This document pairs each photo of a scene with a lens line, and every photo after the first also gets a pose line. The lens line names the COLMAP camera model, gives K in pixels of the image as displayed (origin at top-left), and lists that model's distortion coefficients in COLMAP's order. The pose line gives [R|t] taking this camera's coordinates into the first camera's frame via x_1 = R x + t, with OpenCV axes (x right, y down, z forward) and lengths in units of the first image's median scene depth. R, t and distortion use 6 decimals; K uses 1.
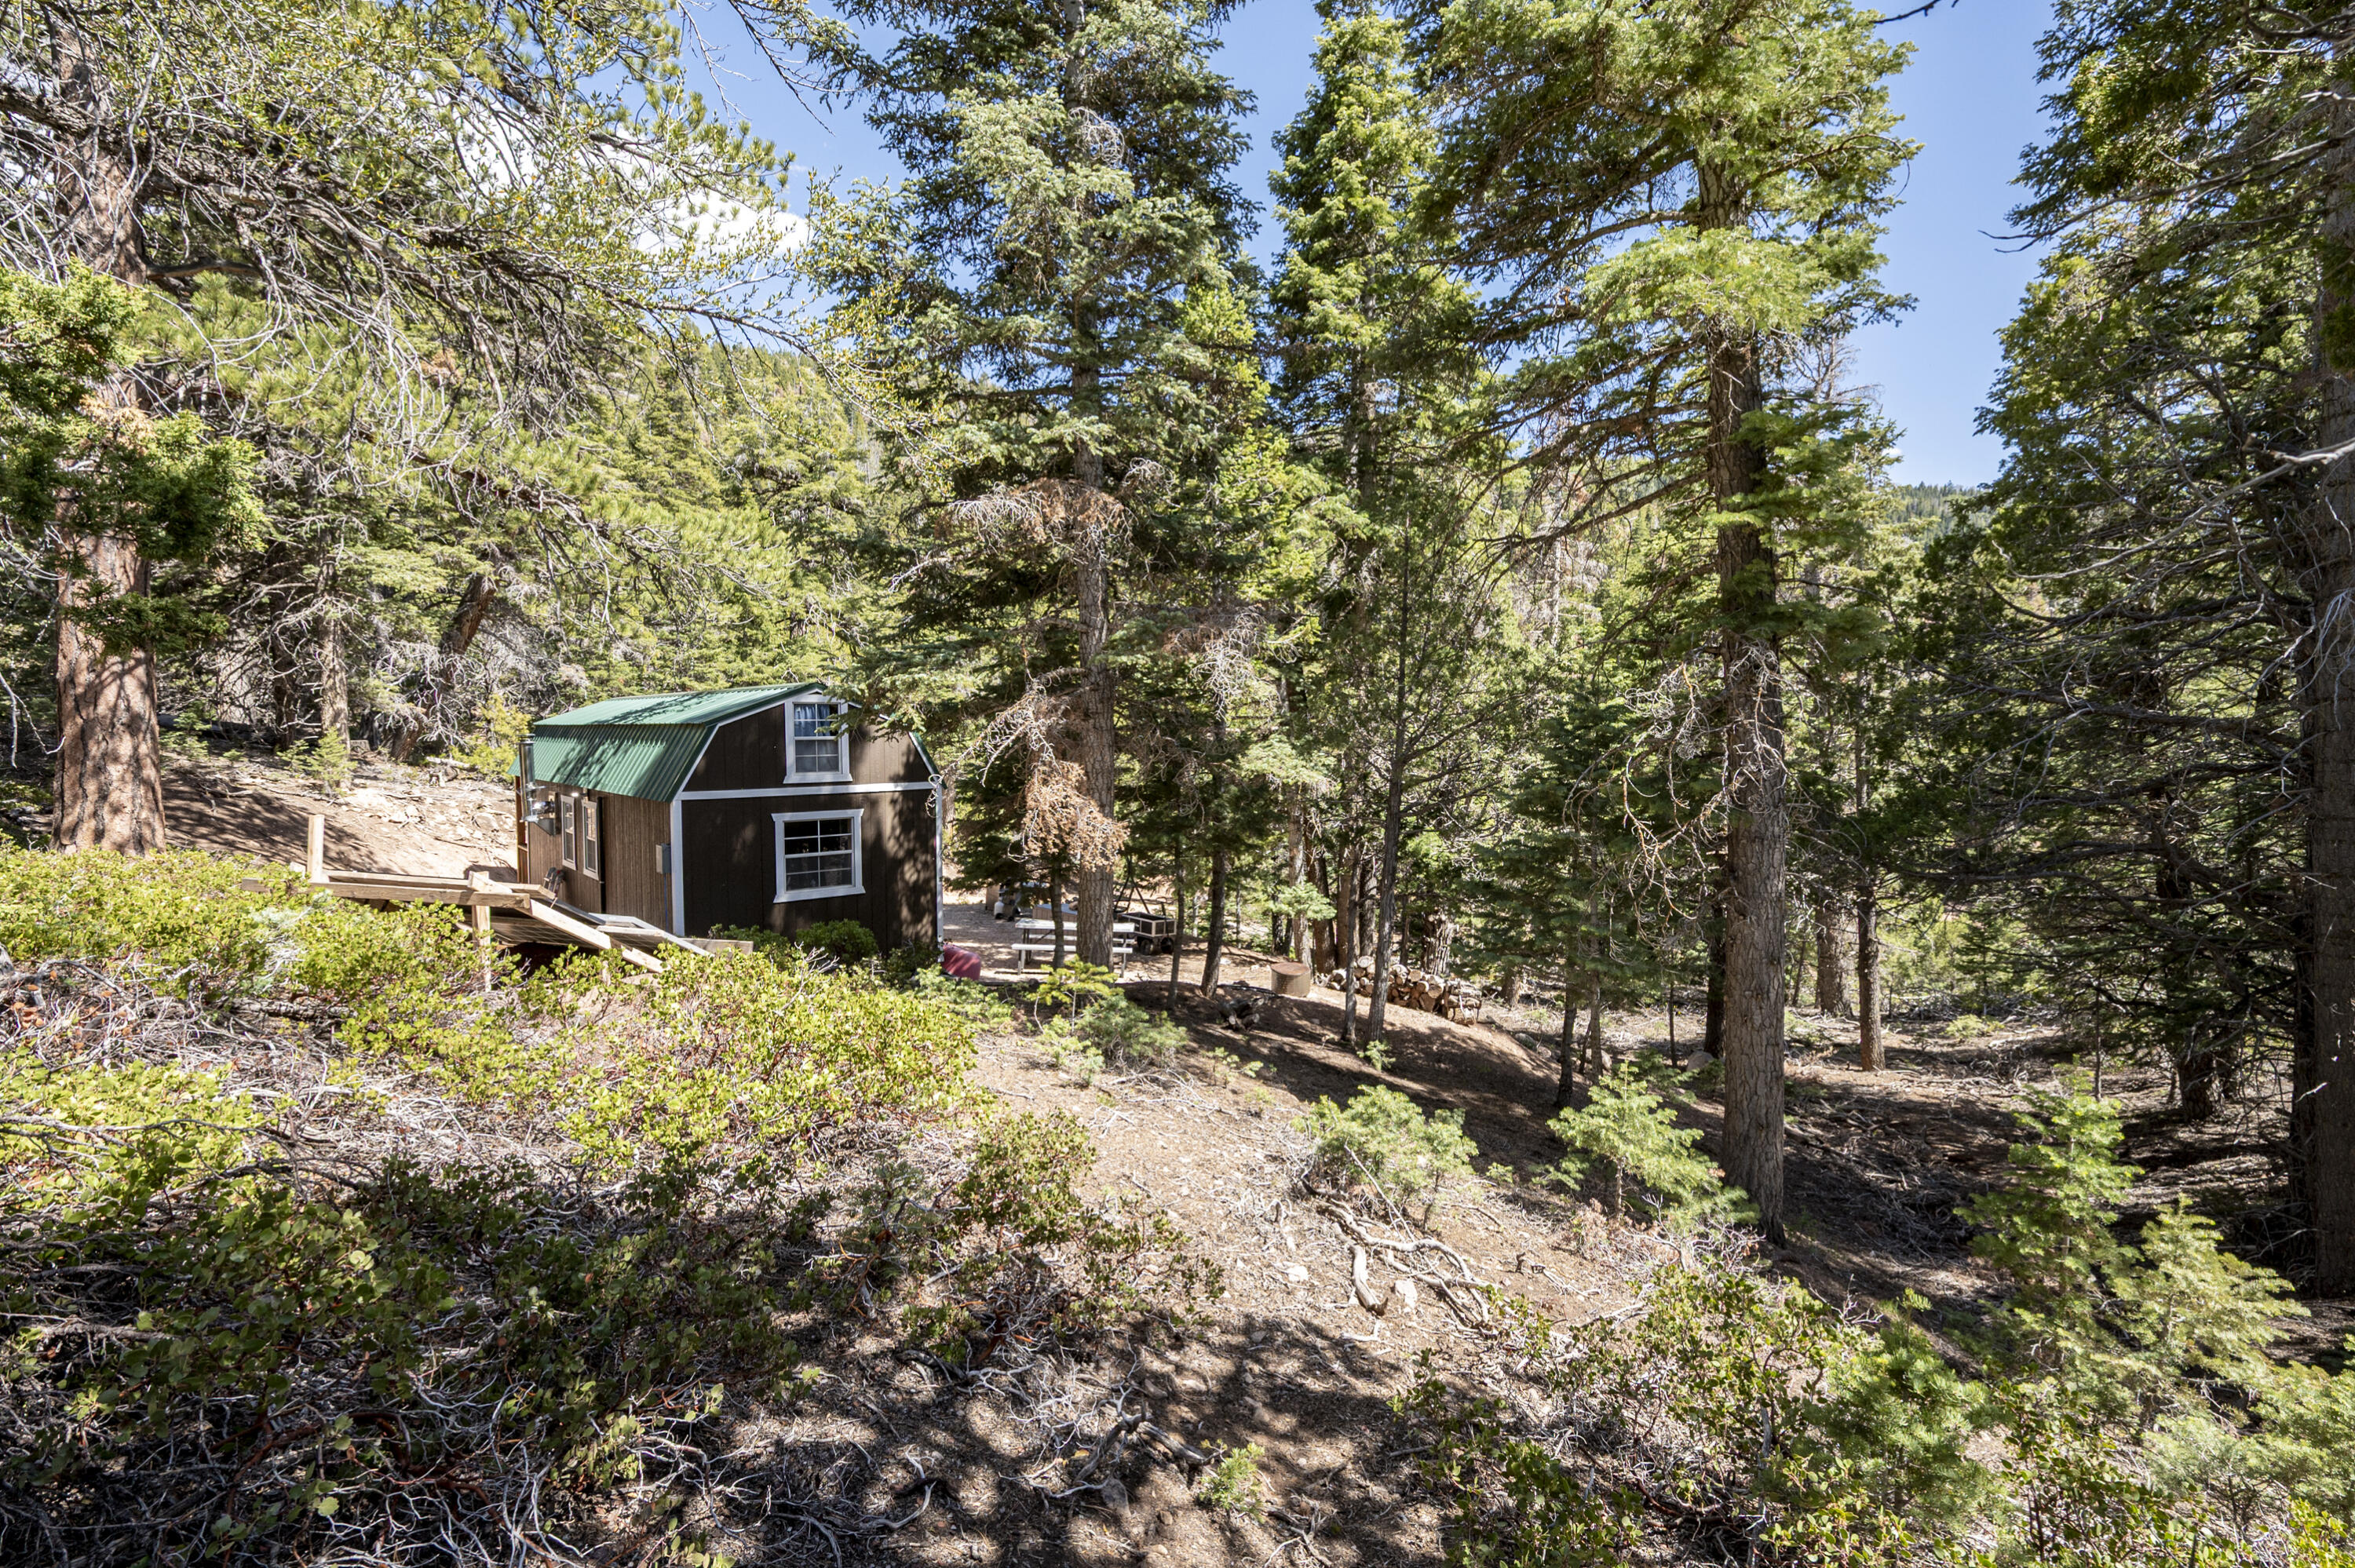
lens RADIAL K [[1074.8, 0, 1178.0], [0, 1074.8, 794.9], [0, 0, 1]] dist [-0.000165, -0.000215]
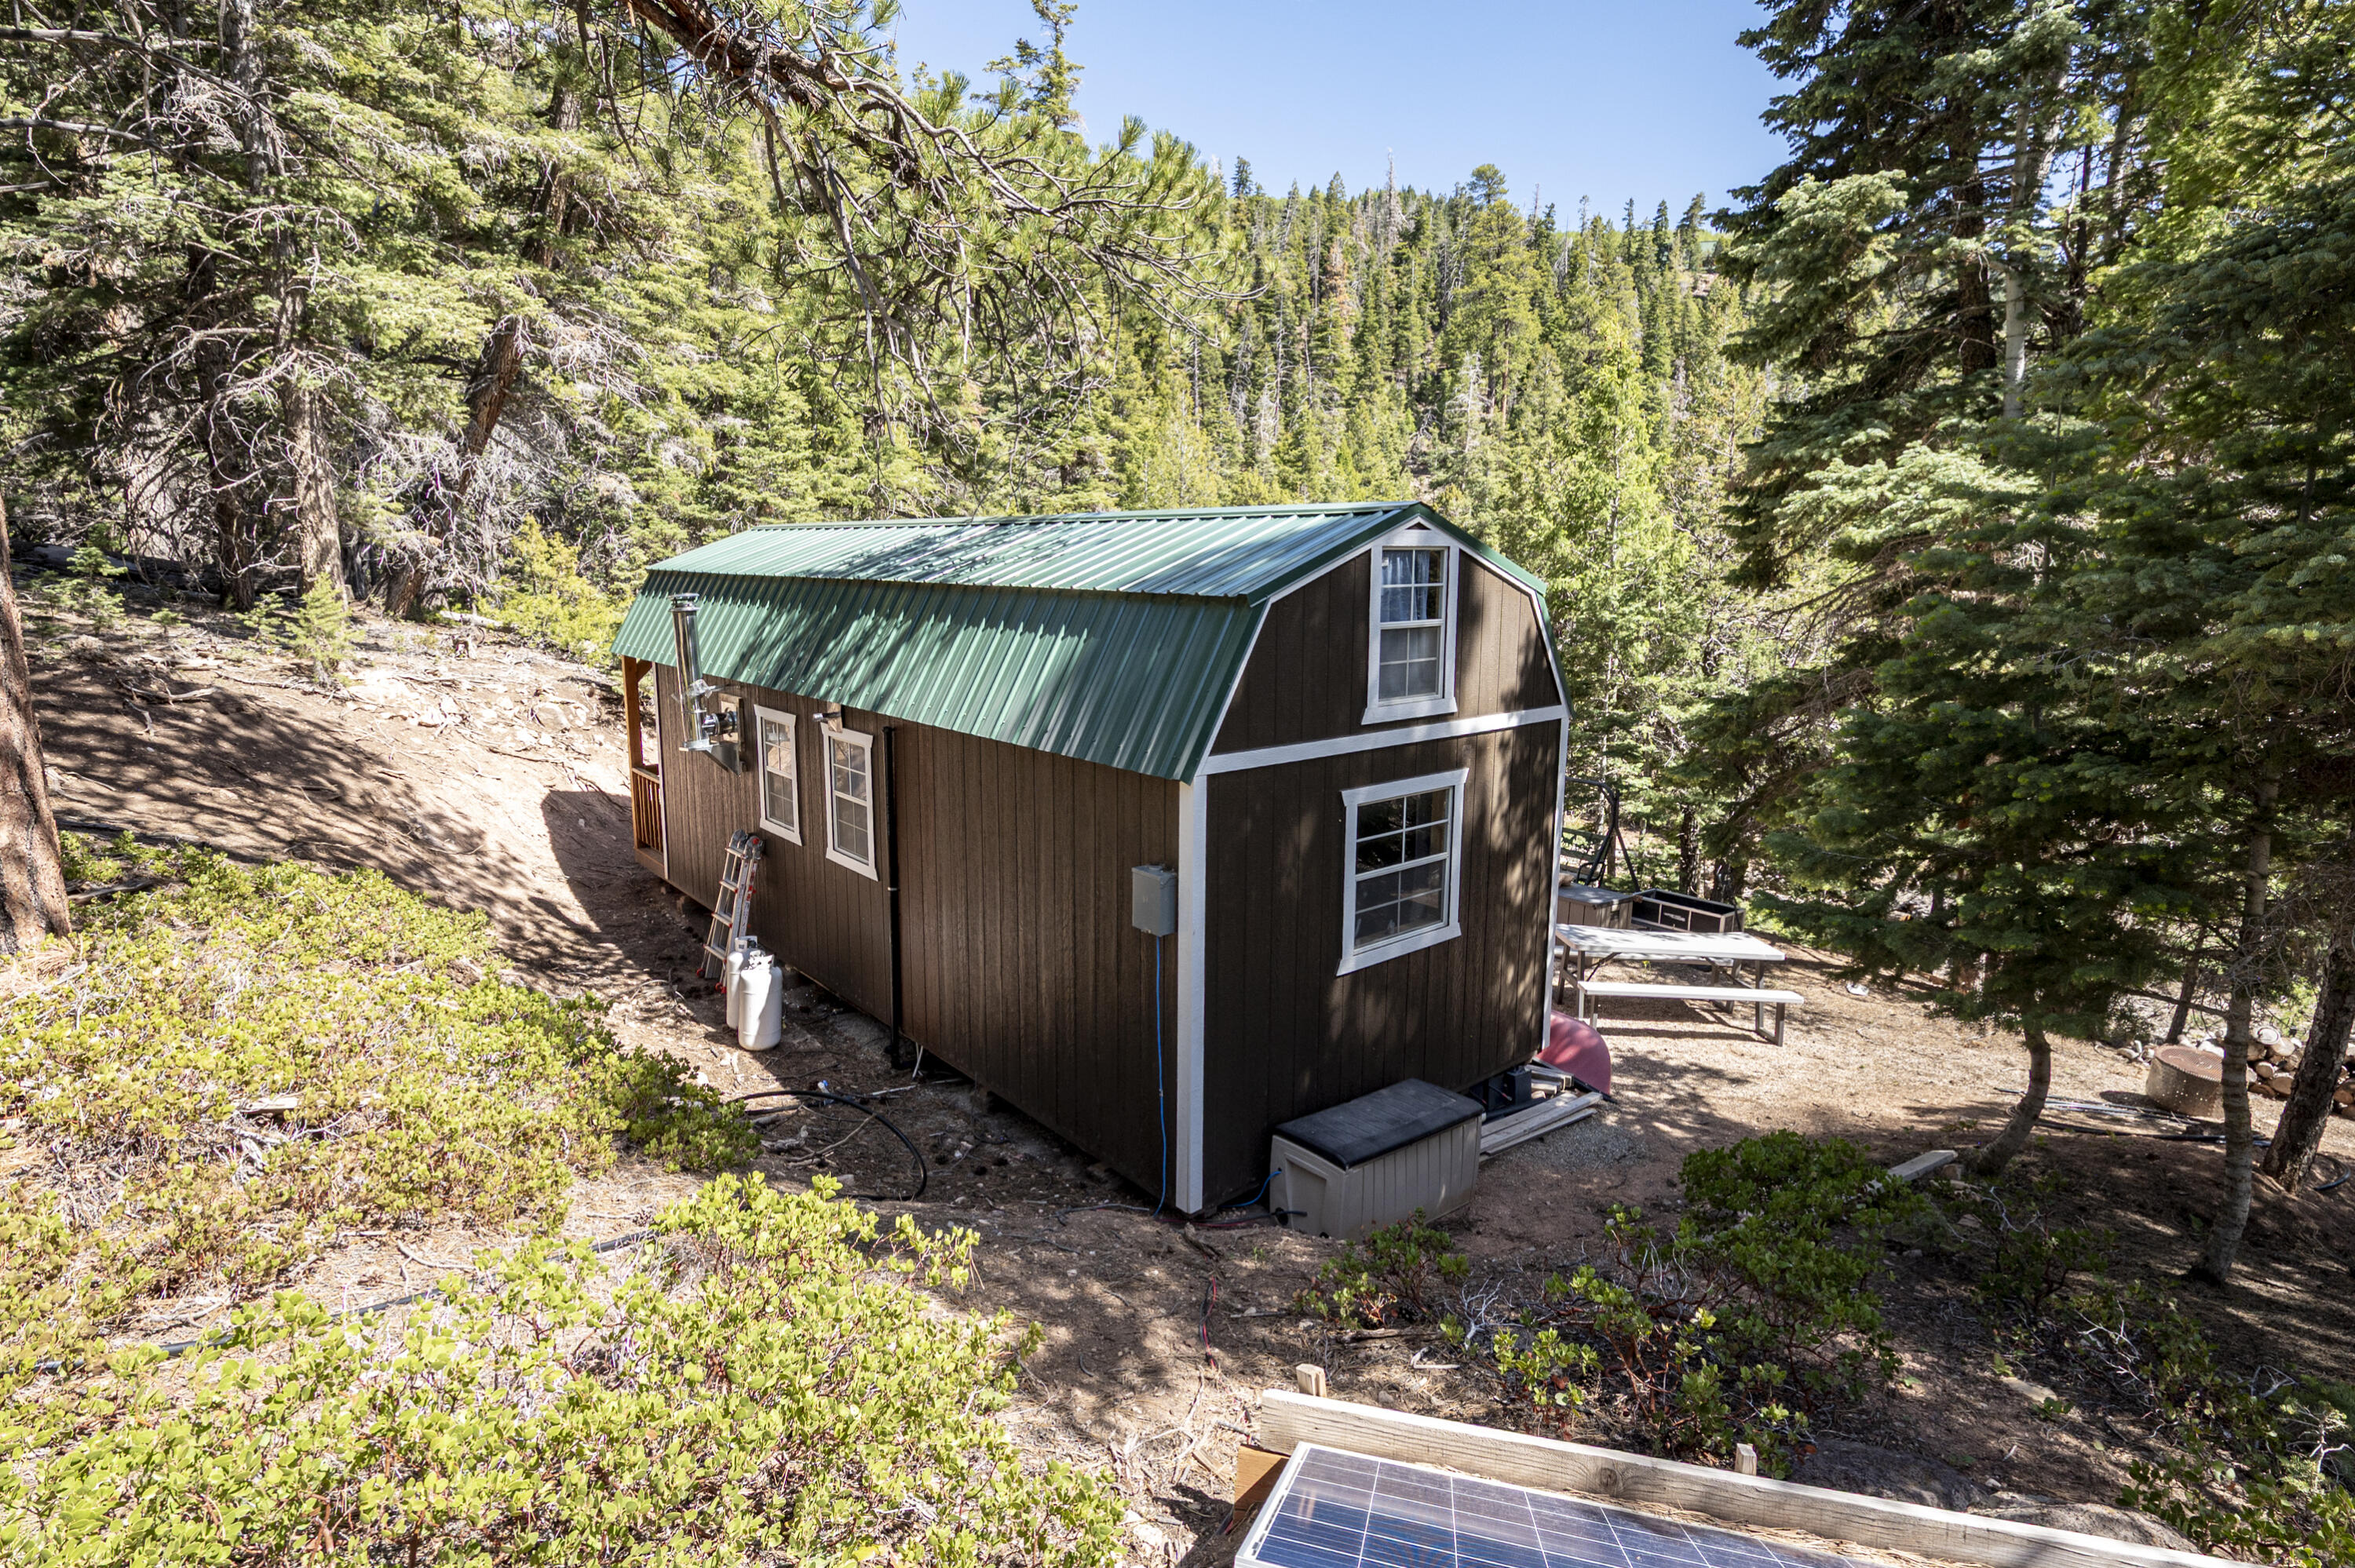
lens RADIAL K [[1212.4, 0, 1175.6], [0, 1212.4, 775.6], [0, 0, 1]] dist [-0.005884, -0.000883]
pose [[0.999799, 0.009502, -0.017642, -0.287268], [-0.007359, 0.993007, 0.117823, -0.032564], [0.018638, -0.117669, 0.992878, 0.313019]]
